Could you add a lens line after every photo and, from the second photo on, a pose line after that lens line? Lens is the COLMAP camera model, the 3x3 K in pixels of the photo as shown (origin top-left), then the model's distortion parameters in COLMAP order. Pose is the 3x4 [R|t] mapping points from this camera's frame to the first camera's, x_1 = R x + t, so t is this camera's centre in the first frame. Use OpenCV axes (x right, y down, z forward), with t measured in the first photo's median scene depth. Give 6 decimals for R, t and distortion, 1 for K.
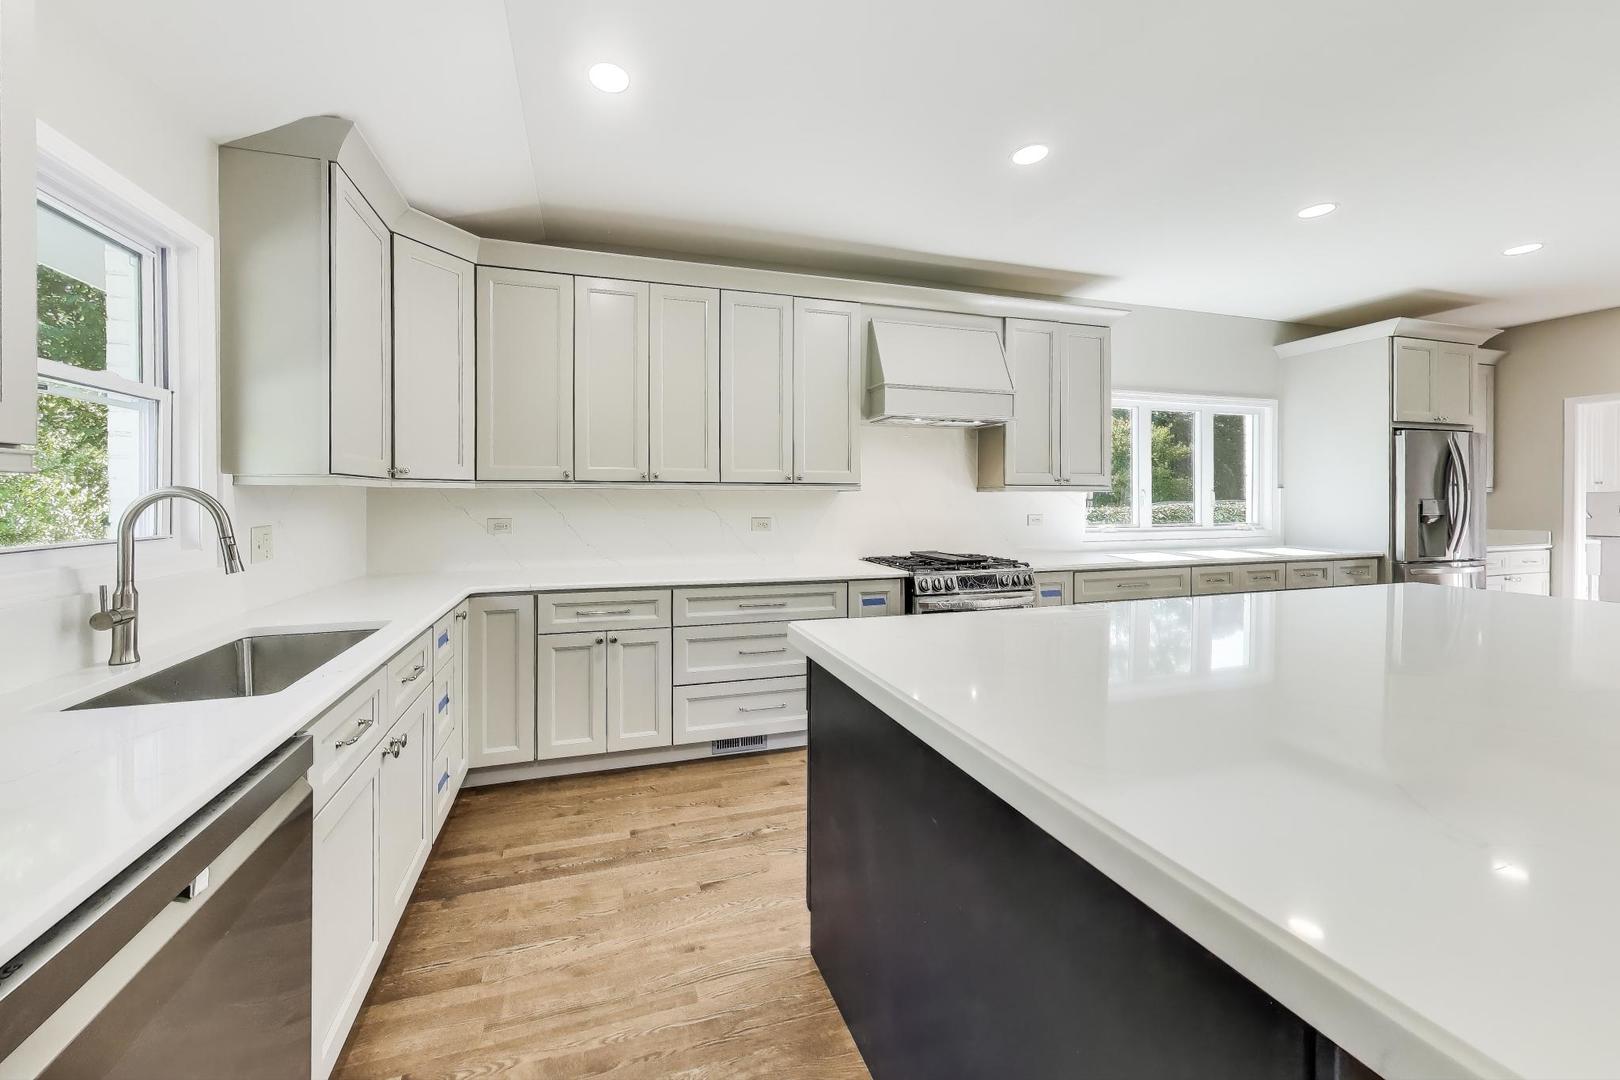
lens RADIAL K [[588.8, 0, 753.4], [0, 588.8, 497.9], [0, 0, 1]] dist [0.001842, 0.000013]
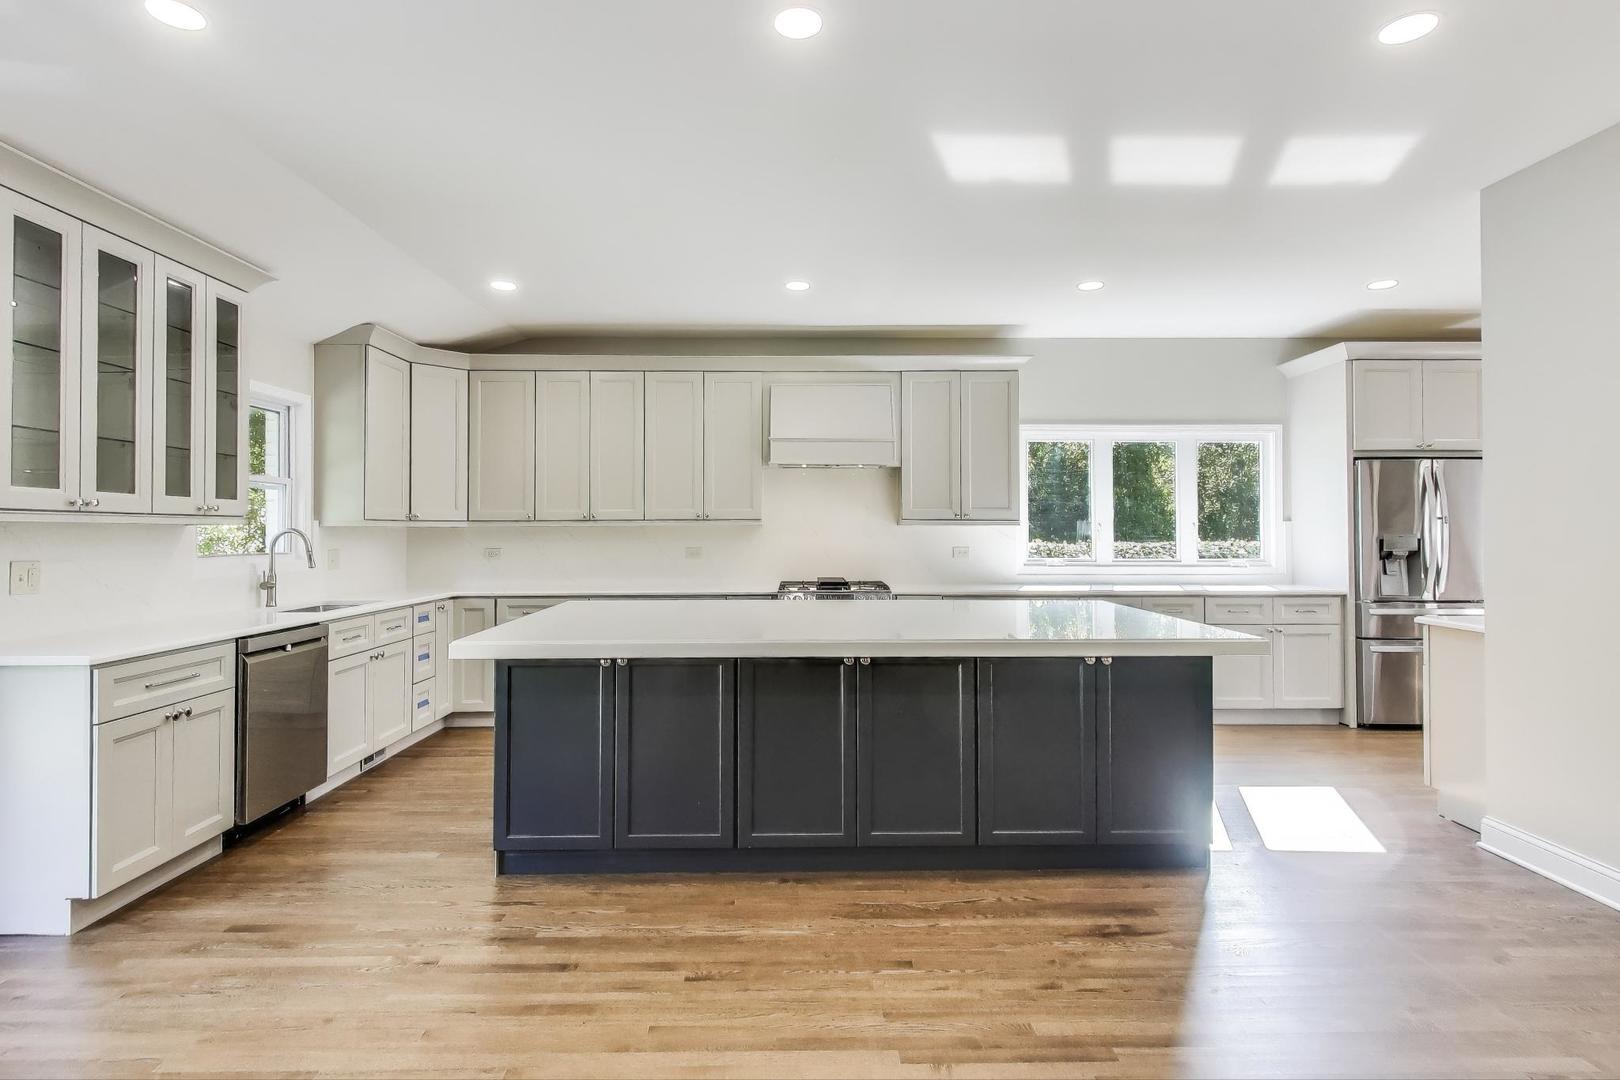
lens RADIAL K [[858.7, 0, 790.3], [0, 858.7, 516.9], [0, 0, 1]] dist [0.014336, -0.001469]
pose [[0.962341, -0.006365, -0.271771, 0.748850], [0.001550, 0.999838, -0.017930, -0.000117], [0.271841, 0.016834, 0.962195, -0.705143]]
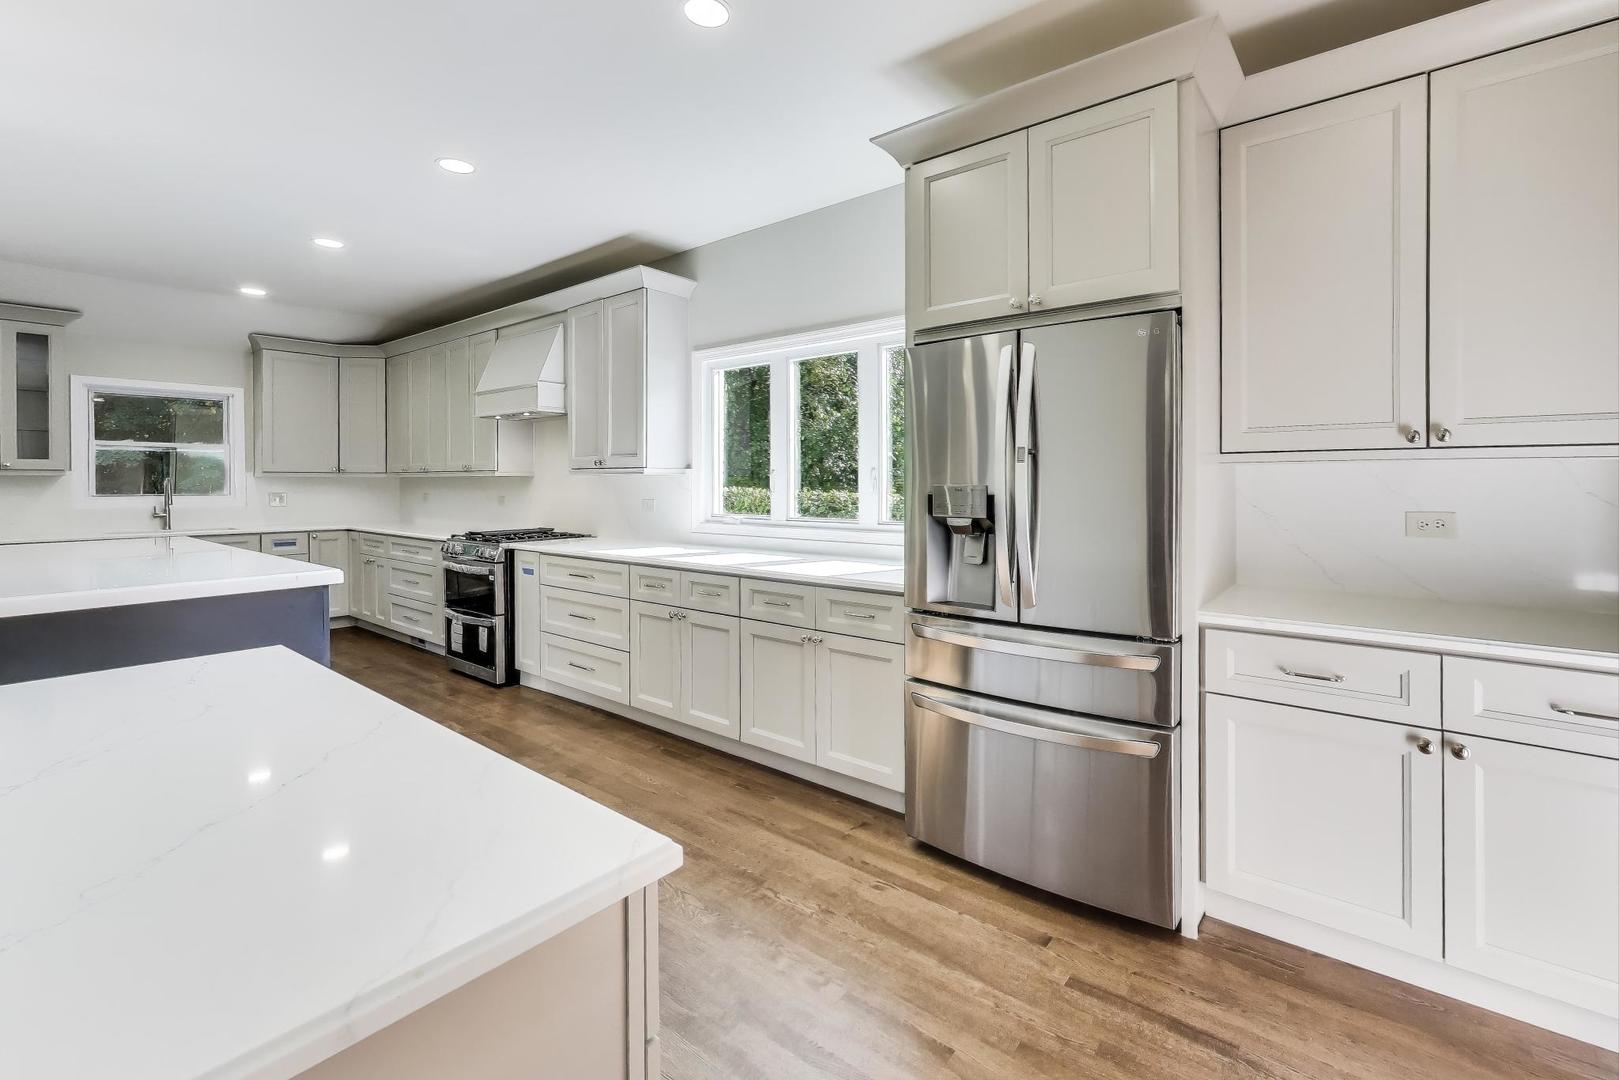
lens RADIAL K [[715.4, 0, 809.0], [0, 715.4, 478.4], [0, 0, 1]] dist [-0.000307, 0.000041]
pose [[0.572450, -0.004088, -0.819930, 1.922304], [-0.002511, 0.999974, -0.006739, 0.000581], [0.819936, 0.005917, 0.572424, 0.698726]]
